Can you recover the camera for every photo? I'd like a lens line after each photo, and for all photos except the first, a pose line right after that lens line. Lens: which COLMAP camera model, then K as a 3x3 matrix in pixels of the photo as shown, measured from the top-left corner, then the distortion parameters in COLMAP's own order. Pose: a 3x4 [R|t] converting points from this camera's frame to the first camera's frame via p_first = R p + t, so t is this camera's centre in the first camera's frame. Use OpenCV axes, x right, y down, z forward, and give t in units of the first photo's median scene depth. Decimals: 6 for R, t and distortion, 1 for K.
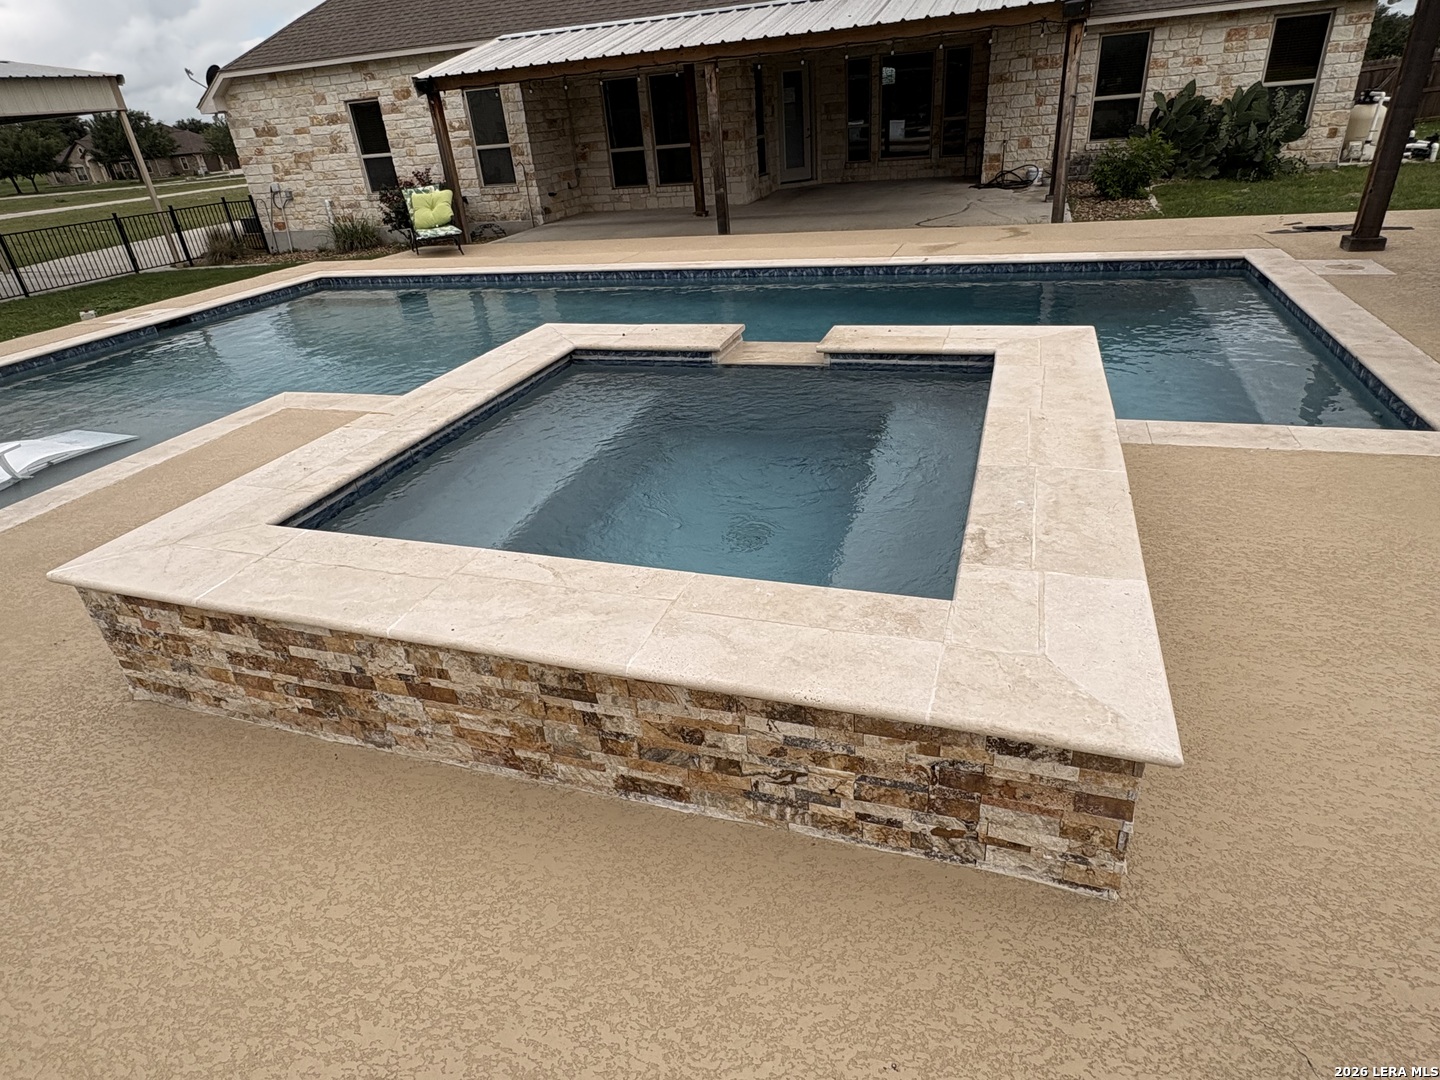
lens RADIAL K [[808.9, 0, 720.0], [0, 808.9, 540.0], [0, 0, 1]] dist [-0.000181, -0.000602]
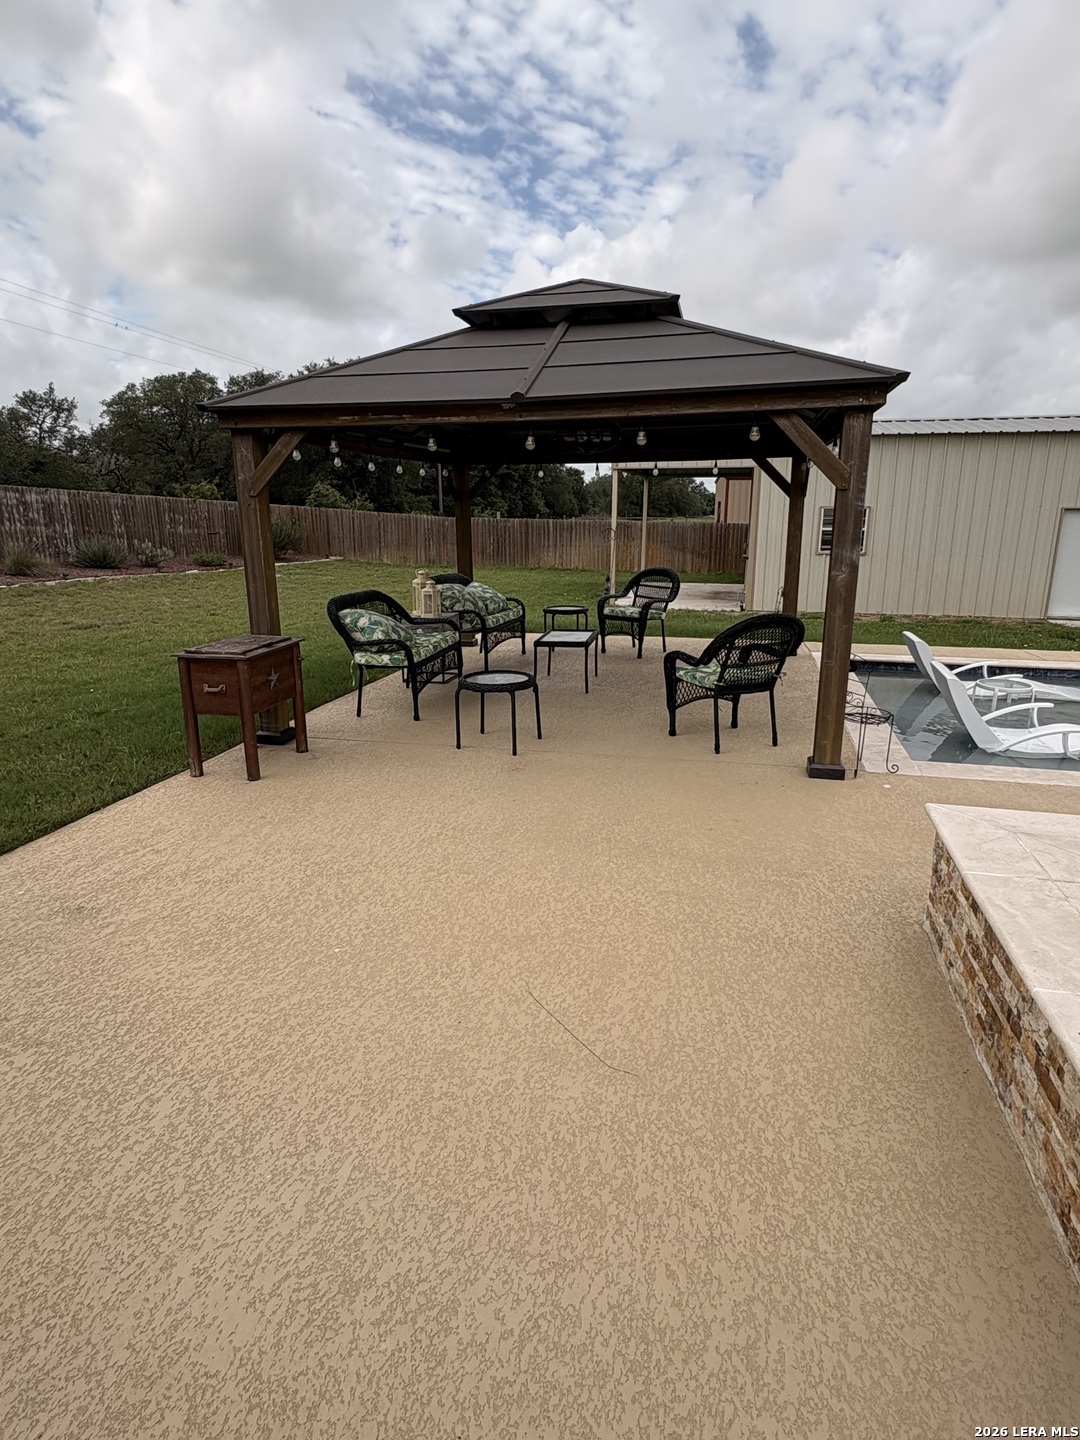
lens RADIAL K [[808.9, 0, 540.0], [0, 808.9, 720.0], [0, 0, 1]] dist [-0.000181, -0.000602]
pose [[0.093200, 0.326565, -0.940569, 0.288306], [-0.476931, 0.843889, 0.245739, -0.098436], [0.873986, 0.425683, 0.234399, 0.116477]]
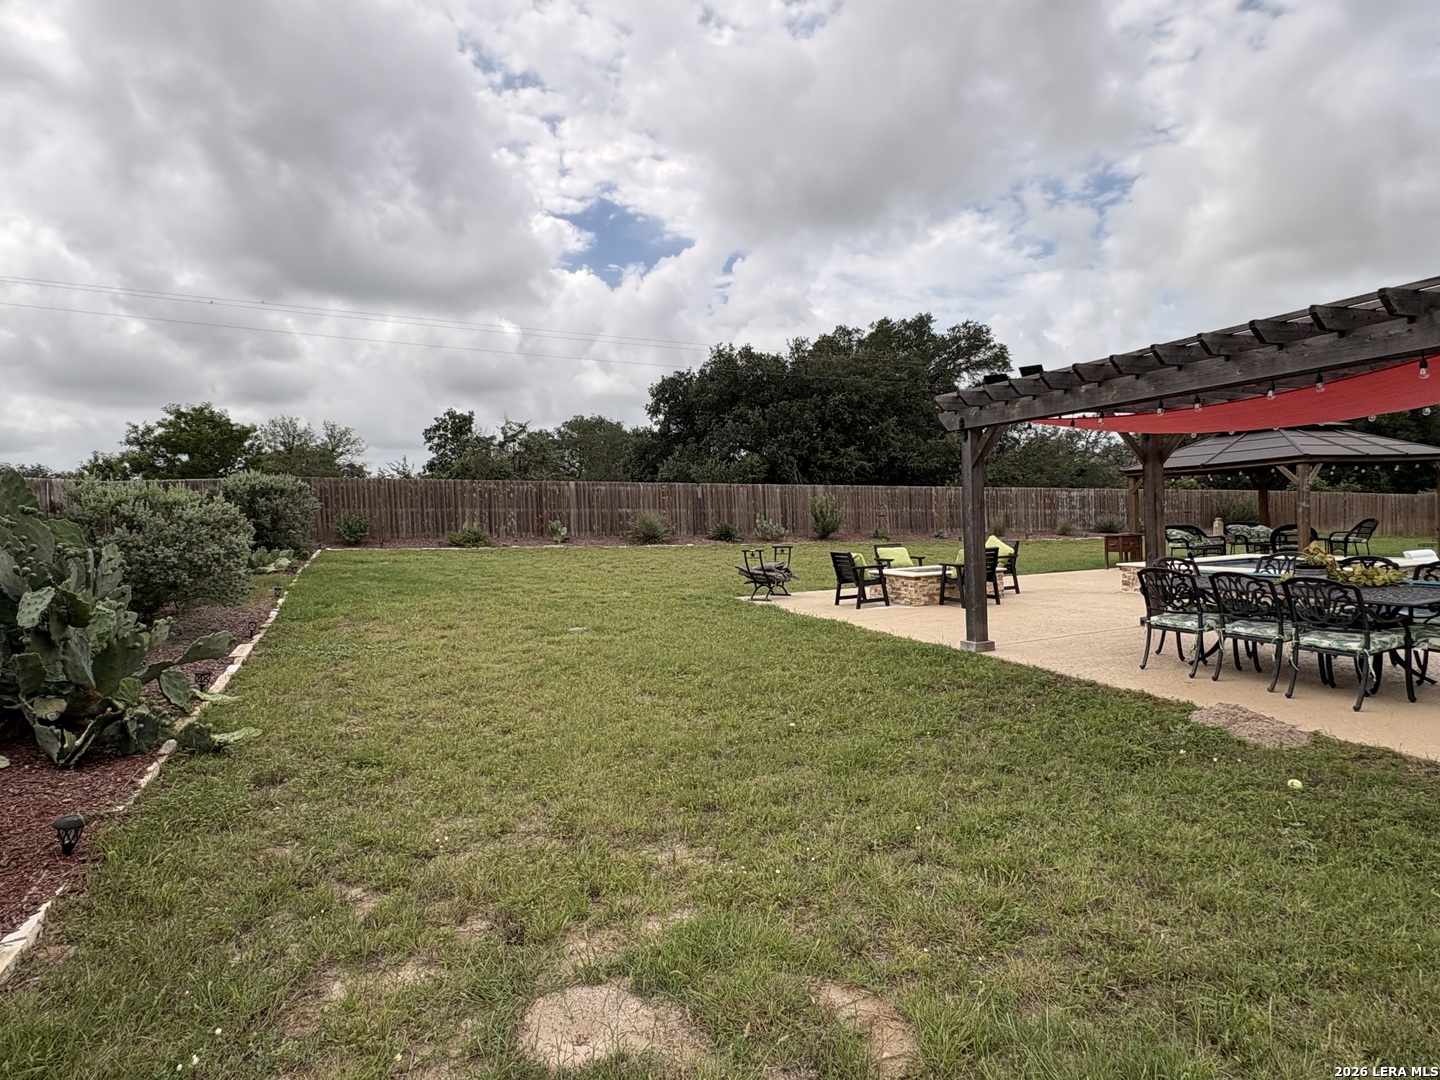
lens RADIAL K [[808.9, 0, 720.0], [0, 808.9, 540.0], [0, 0, 1]] dist [-0.000181, -0.000602]
pose [[-0.755176, 0.127649, -0.642973, 2.189736], [-0.221012, 0.873848, 0.433063, -0.665986], [0.617141, 0.469144, -0.631697, 0.864633]]
